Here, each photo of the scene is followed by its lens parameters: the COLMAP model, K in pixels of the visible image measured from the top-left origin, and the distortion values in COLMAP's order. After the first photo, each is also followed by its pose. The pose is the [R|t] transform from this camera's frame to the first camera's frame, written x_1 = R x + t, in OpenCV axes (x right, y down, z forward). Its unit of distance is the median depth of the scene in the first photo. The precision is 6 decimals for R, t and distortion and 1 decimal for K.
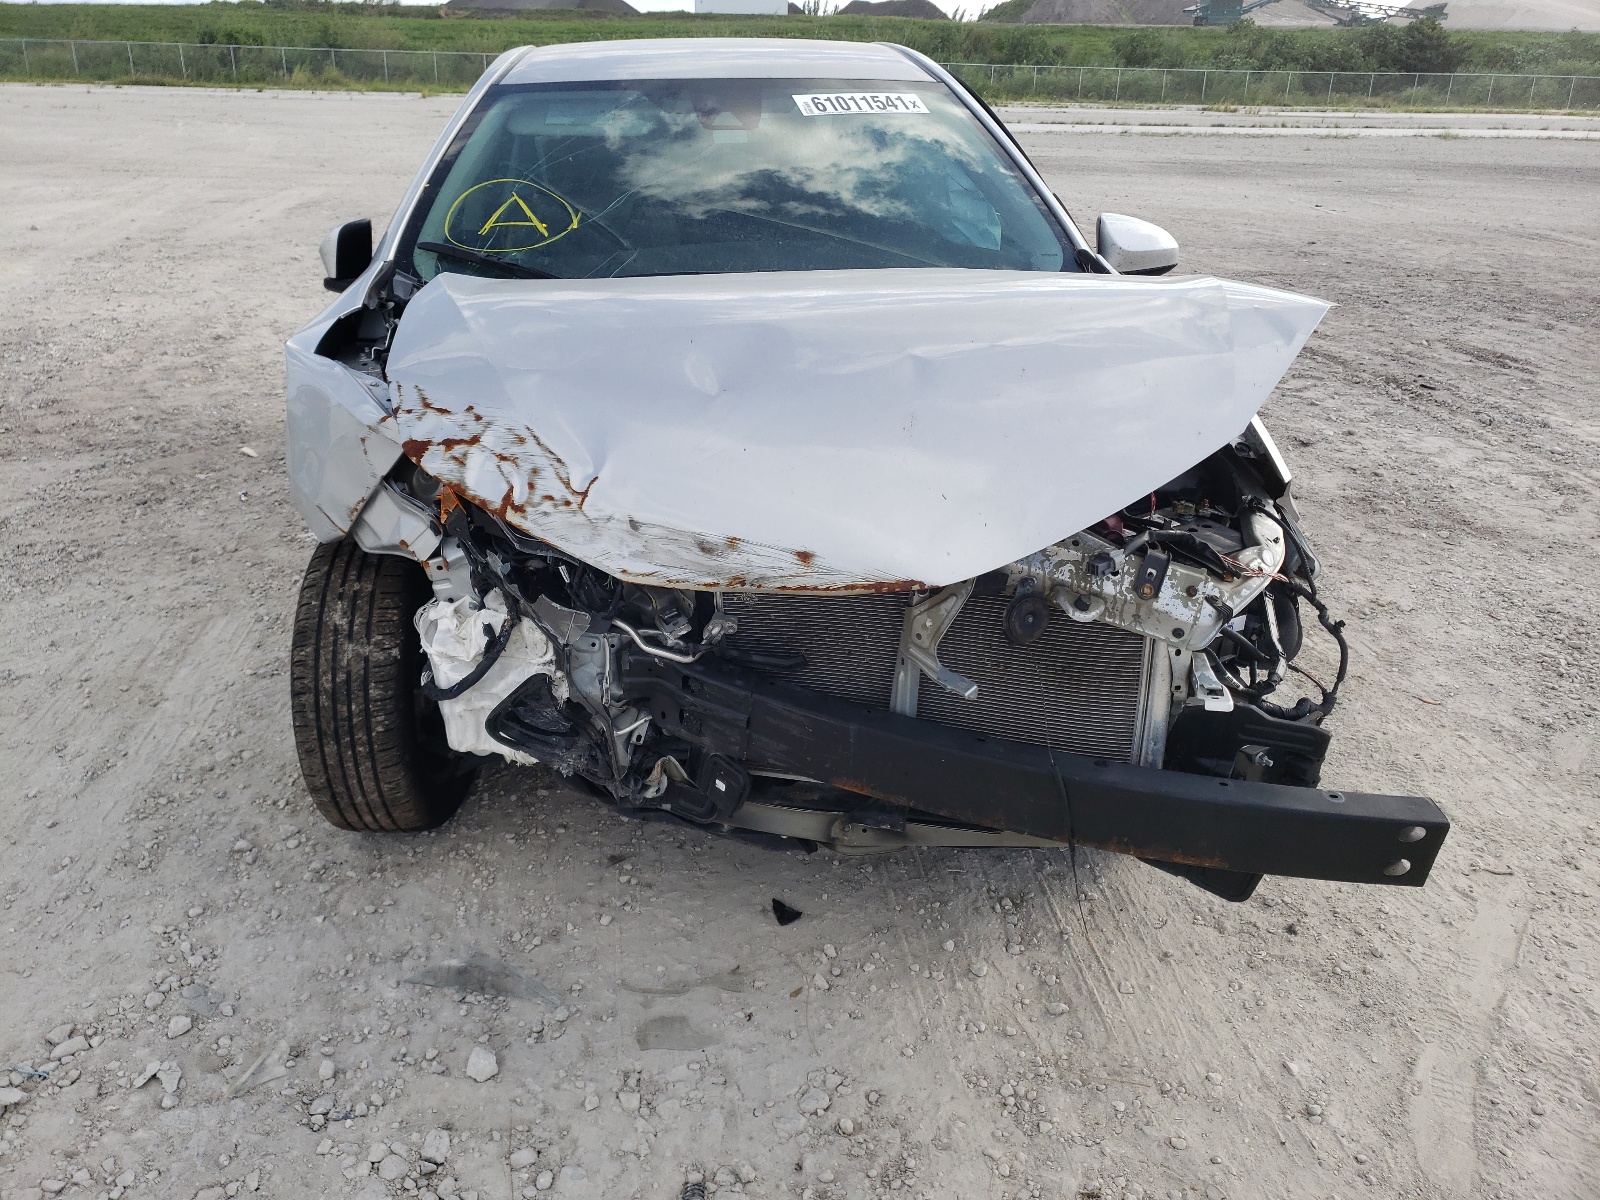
lens RADIAL K [[1300.8, 0, 776.1], [0, 1300.8, 604.0], [0, 0, 1]] dist [0.071383, -0.002861]
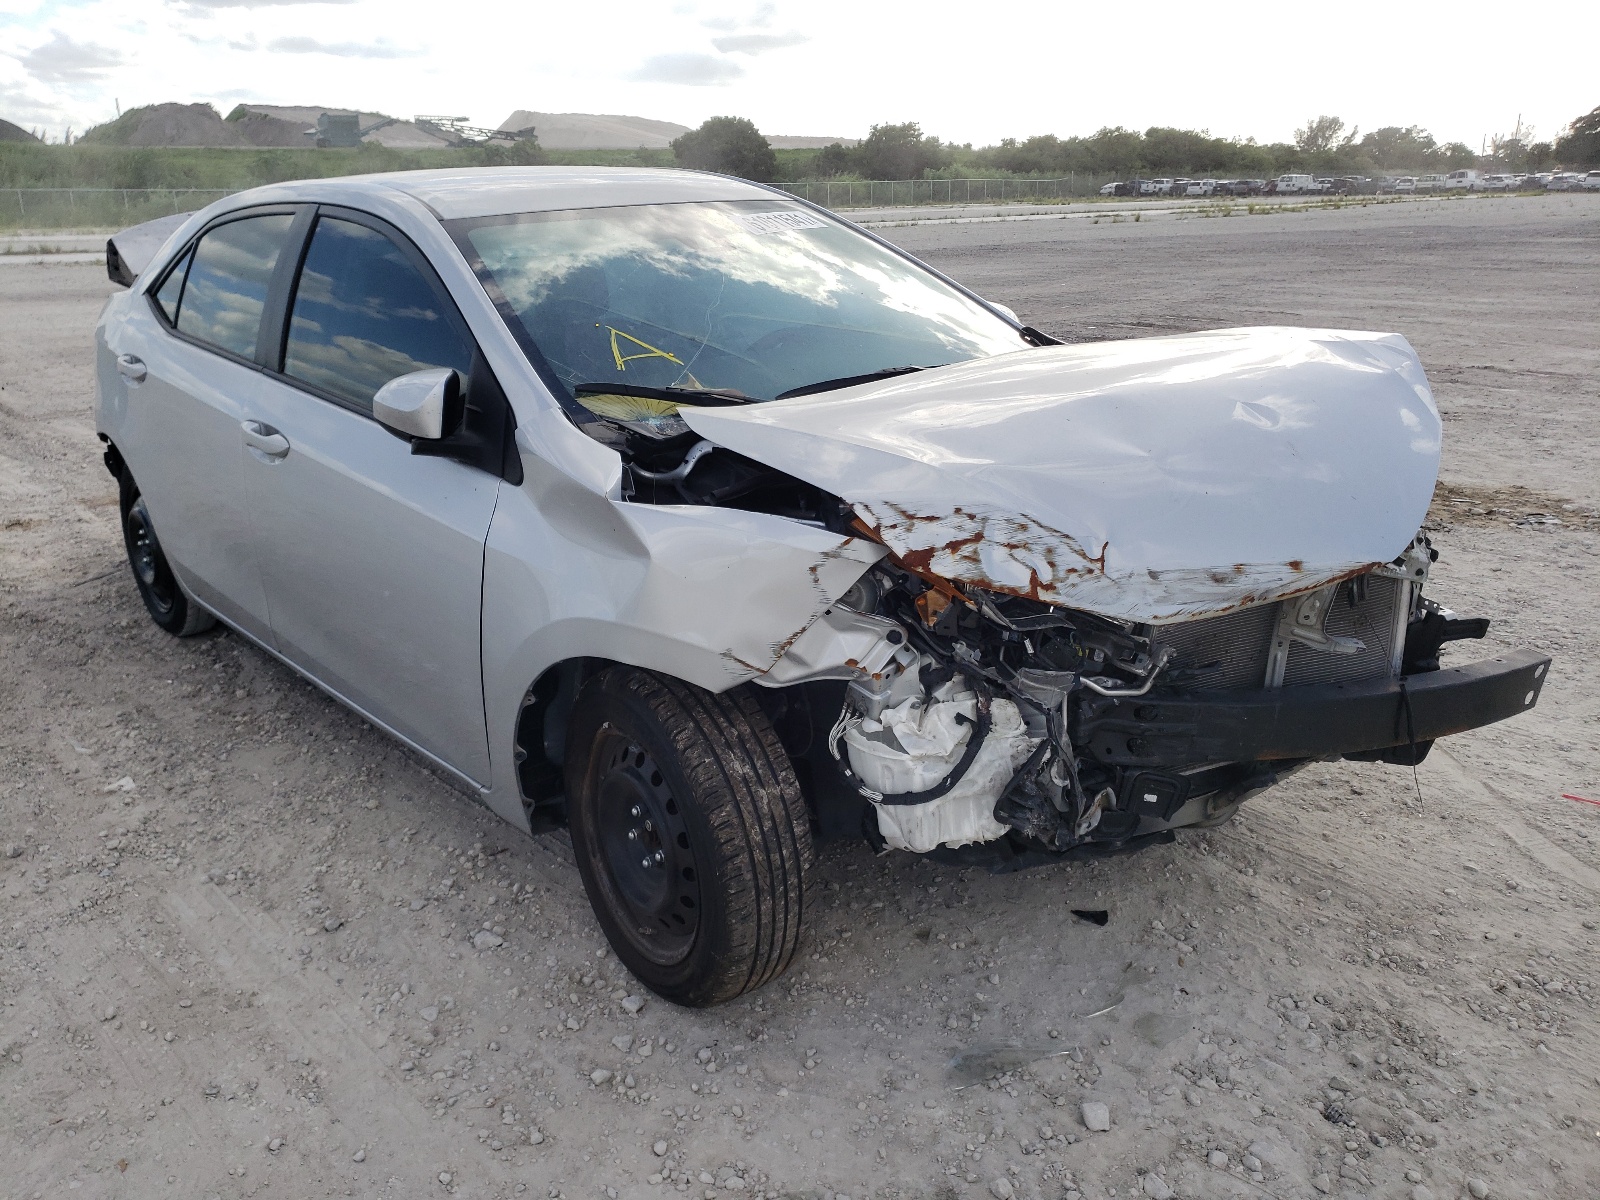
lens RADIAL K [[1234.3, 0, 800.0], [0, 1234.3, 600.0], [0, 0, 1]] dist [0.248847, -0.259597]
pose [[0.800678, -0.218499, 0.557830, -0.868997], [0.259869, 0.965630, 0.005230, -0.112302], [-0.539799, 0.140776, 0.829939, 0.235198]]
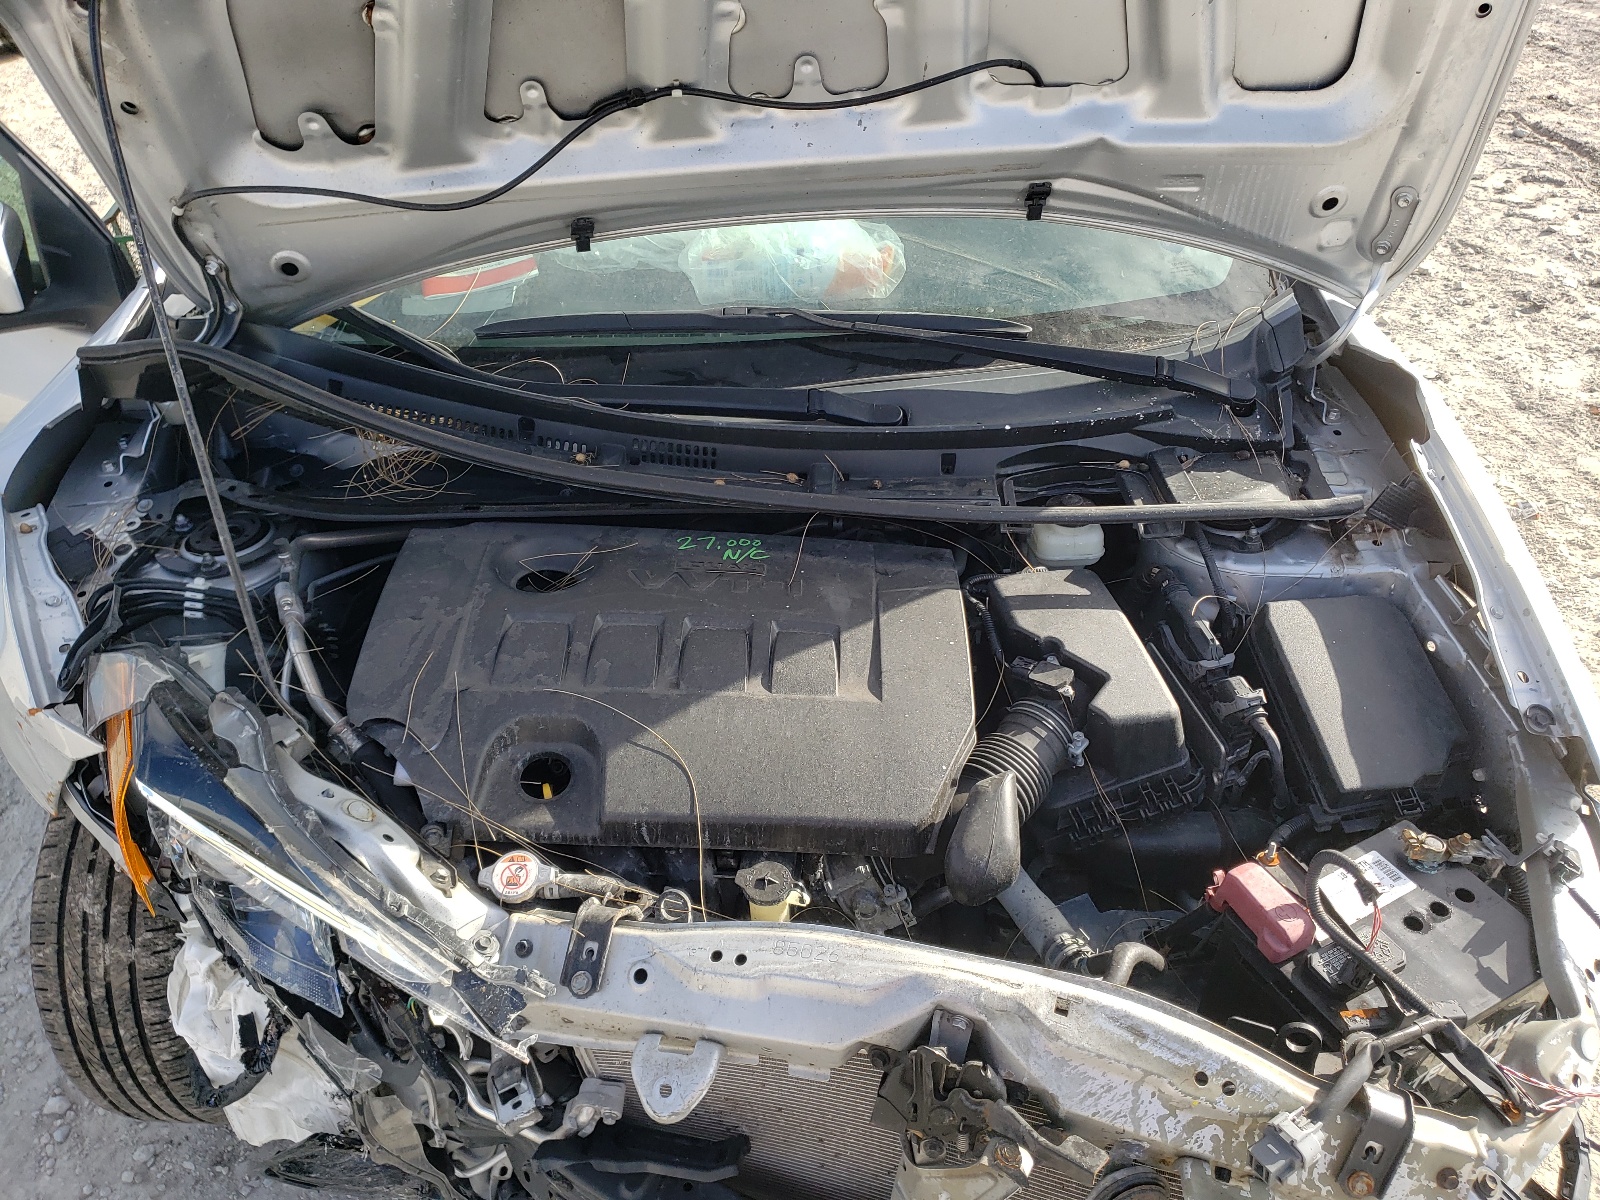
lens RADIAL K [[1234.3, 0, 800.0], [0, 1234.3, 600.0], [0, 0, 1]] dist [0.248847, -0.259597]
pose [[0.997017, 0.008783, -0.076675, 0.085627], [0.009335, 0.972485, 0.232779, -0.324858], [0.076609, -0.232801, 0.969502, 0.472375]]
